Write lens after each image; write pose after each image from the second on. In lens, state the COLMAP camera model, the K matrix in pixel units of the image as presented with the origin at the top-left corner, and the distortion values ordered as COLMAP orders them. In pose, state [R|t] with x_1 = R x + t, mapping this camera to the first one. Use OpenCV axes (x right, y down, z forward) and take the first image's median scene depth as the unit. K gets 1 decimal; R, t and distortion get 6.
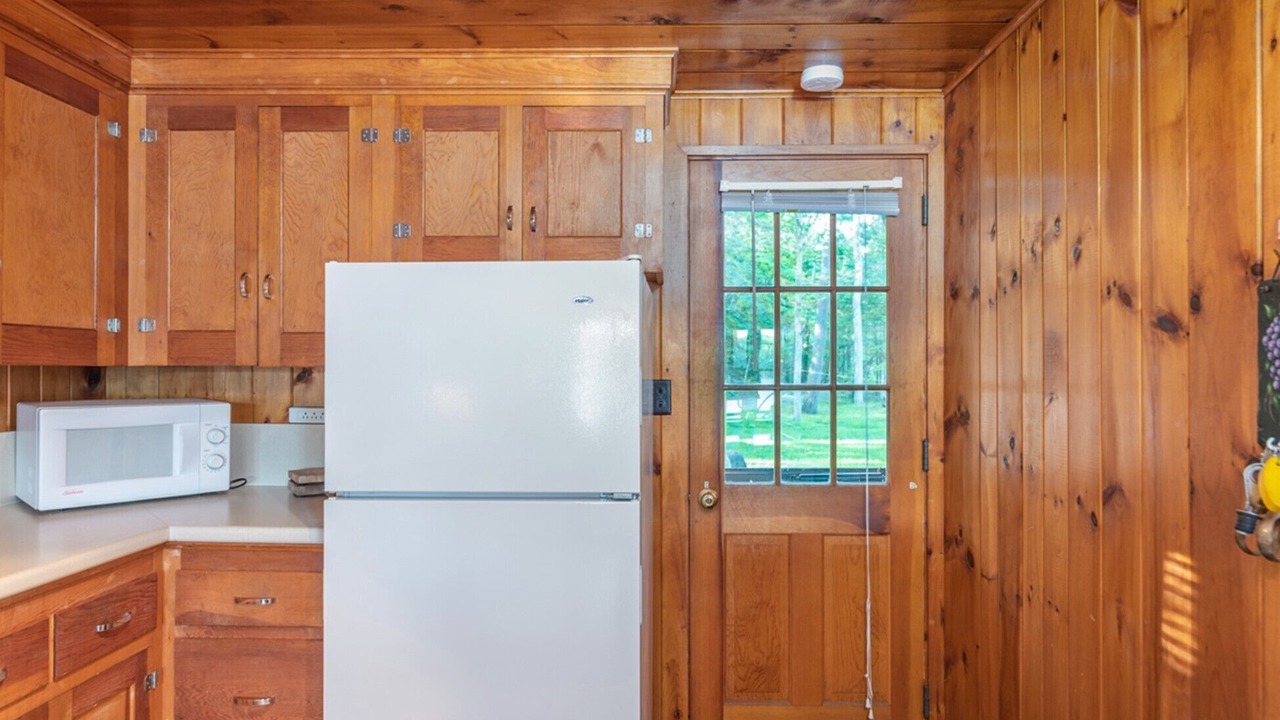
lens RADIAL K [[751.4, 0, 645.1], [0, 751.4, 365.8], [0, 0, 1]] dist [0.001716, 0.001572]
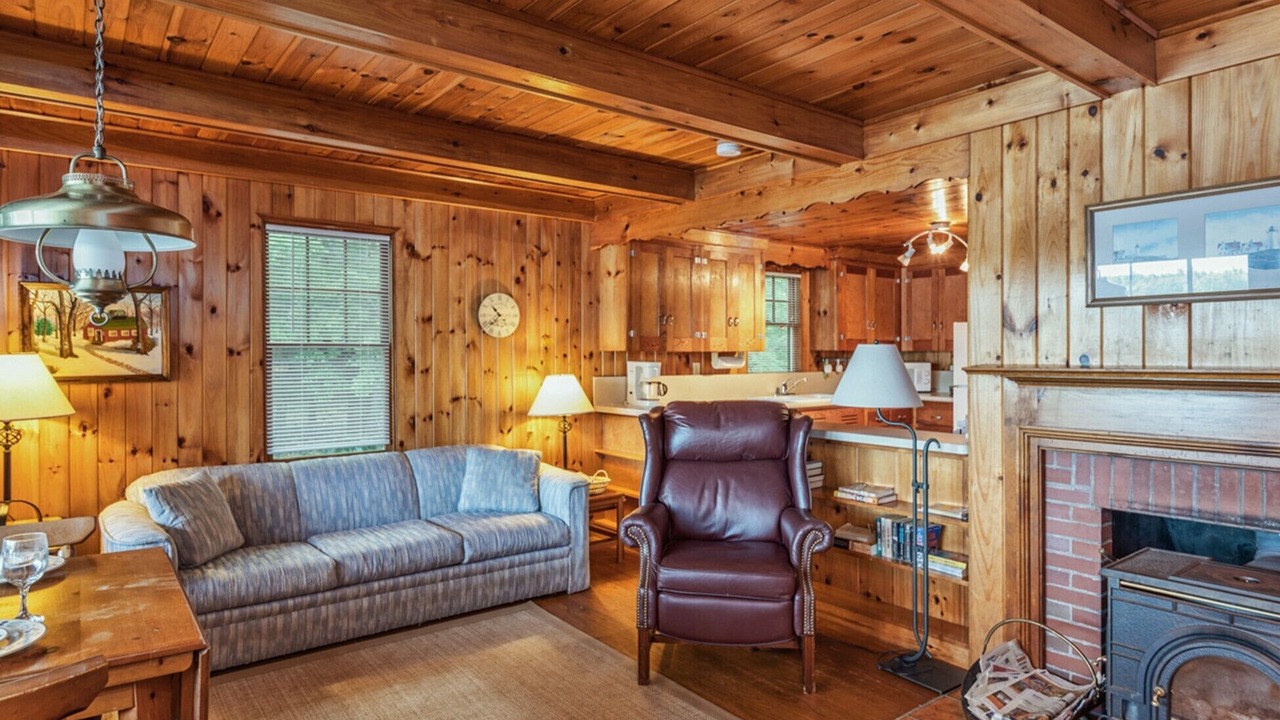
lens RADIAL K [[731.6, 0, 640.0], [0, 731.6, 360.0], [0, 0, 1]] dist [-0.000106, 0.000403]
pose [[0.624639, 0.002459, -0.780909, 1.101548], [0.007565, 0.999929, 0.009200, 0.001000], [0.780877, -0.011654, 0.624577, -1.901080]]
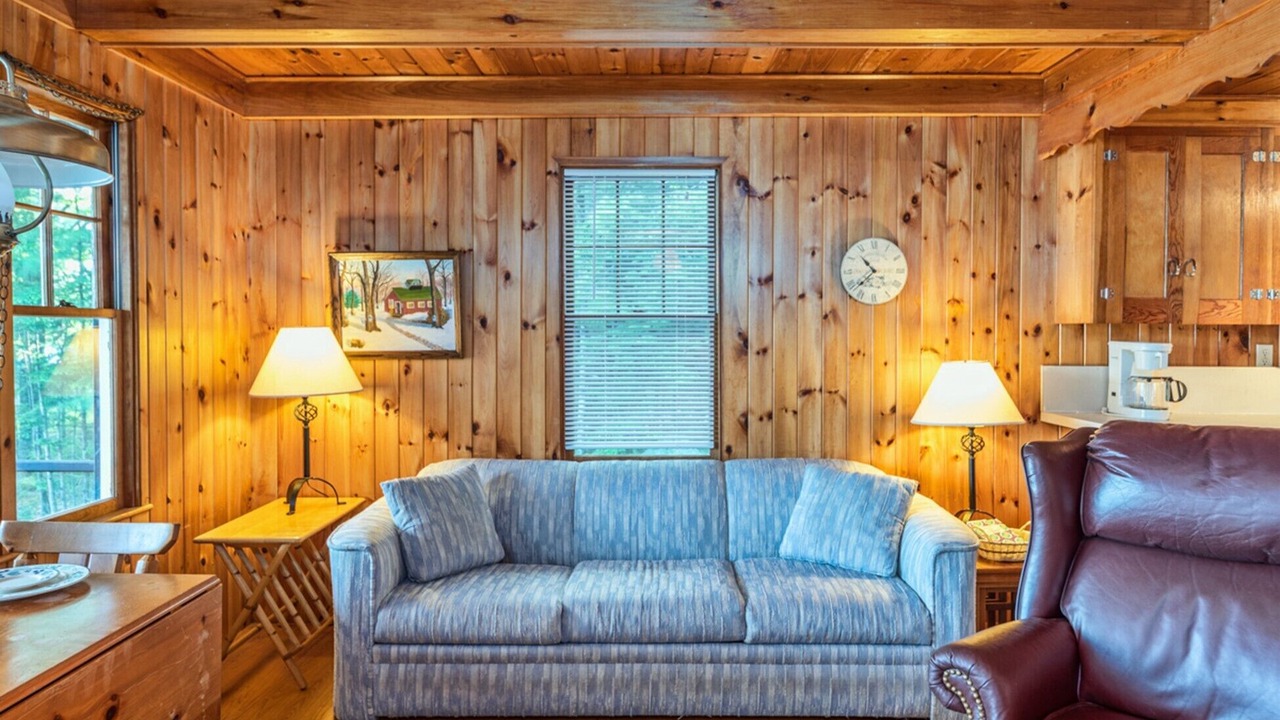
lens RADIAL K [[822.5, 0, 640.7], [0, 822.5, 348.4], [0, 0, 1]] dist [-0.000239, -0.000500]
pose [[0.016548, 0.018839, -0.999686, 0.778652], [0.004960, 0.999809, 0.018923, 0.007141], [0.999851, -0.005271, 0.016452, -1.347504]]
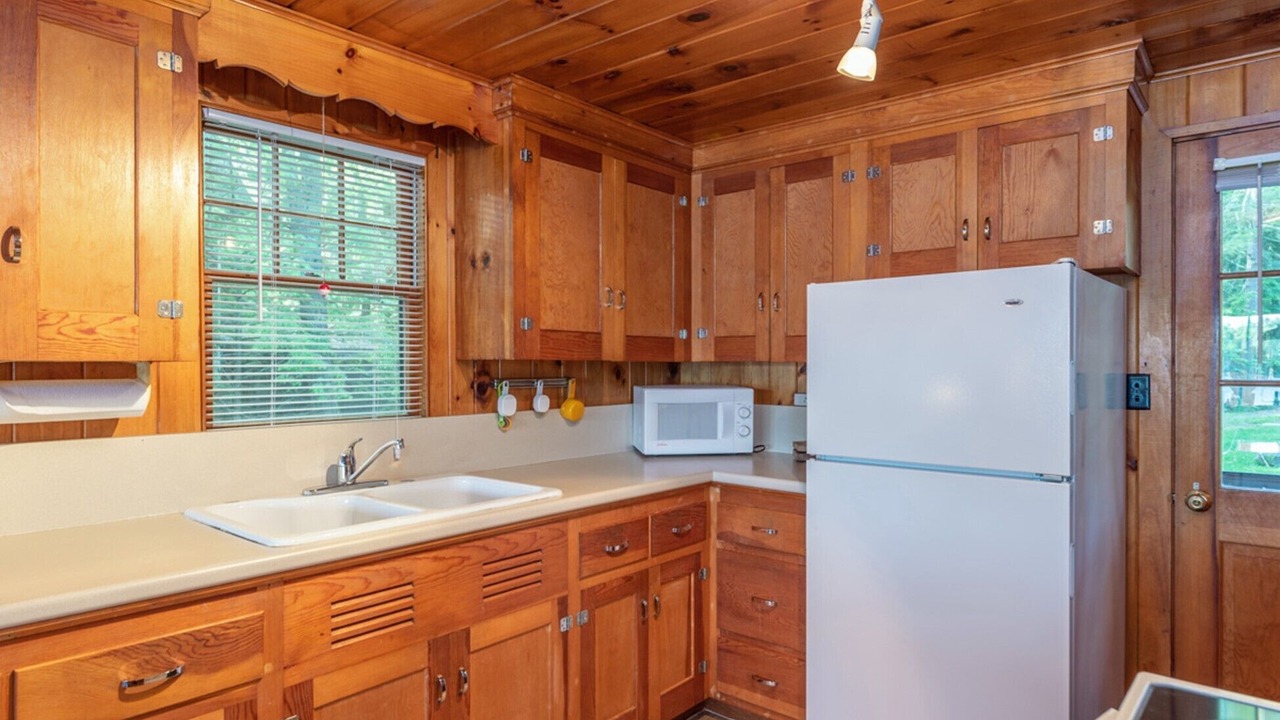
lens RADIAL K [[751.4, 0, 645.1], [0, 751.4, 365.8], [0, 0, 1]] dist [0.001716, 0.001572]
pose [[0.775597, -0.000092, -0.631229, 0.160146], [0.004118, 0.999979, 0.004915, 0.000560], [0.631215, -0.006412, 0.775581, -0.184506]]
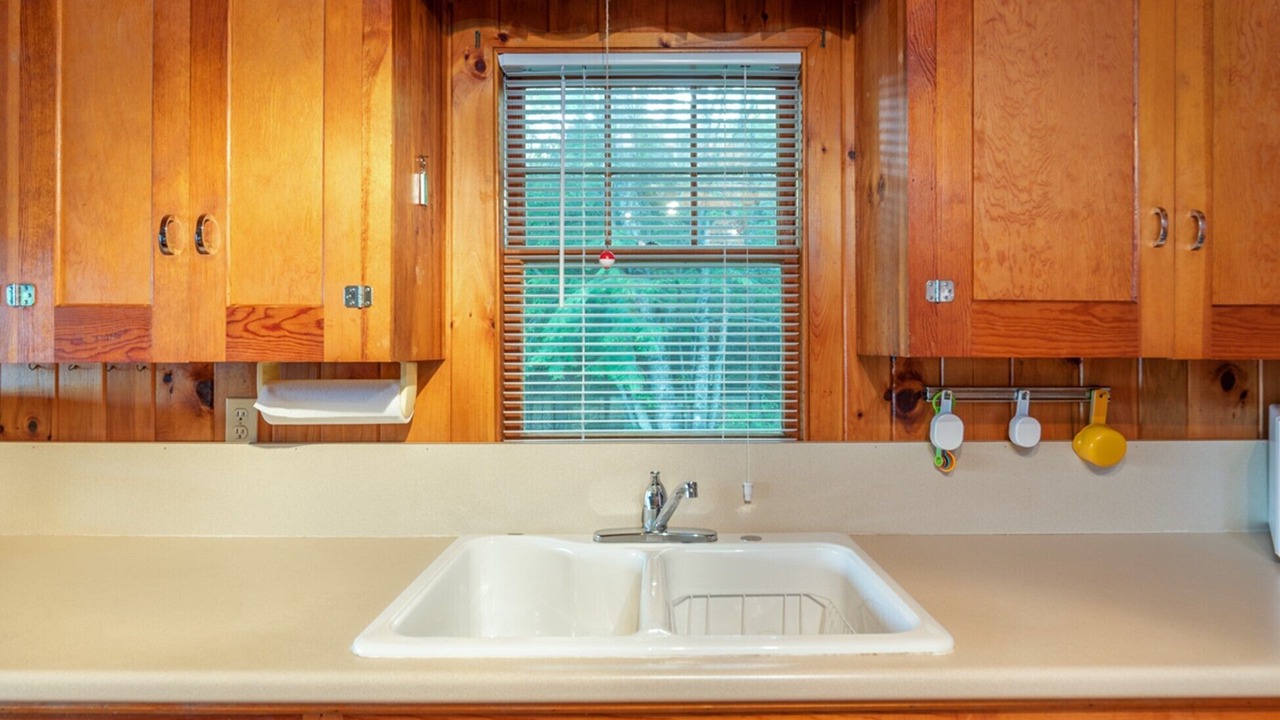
lens RADIAL K [[689.9, 0, 640.9], [0, 689.9, 349.7], [0, 0, 1]] dist [-0.002023, -0.000016]
pose [[0.028165, 0.001827, -0.999602, -0.135717], [0.005347, 0.999984, 0.001979, -0.012423], [0.999589, -0.005400, 0.028155, 0.321317]]
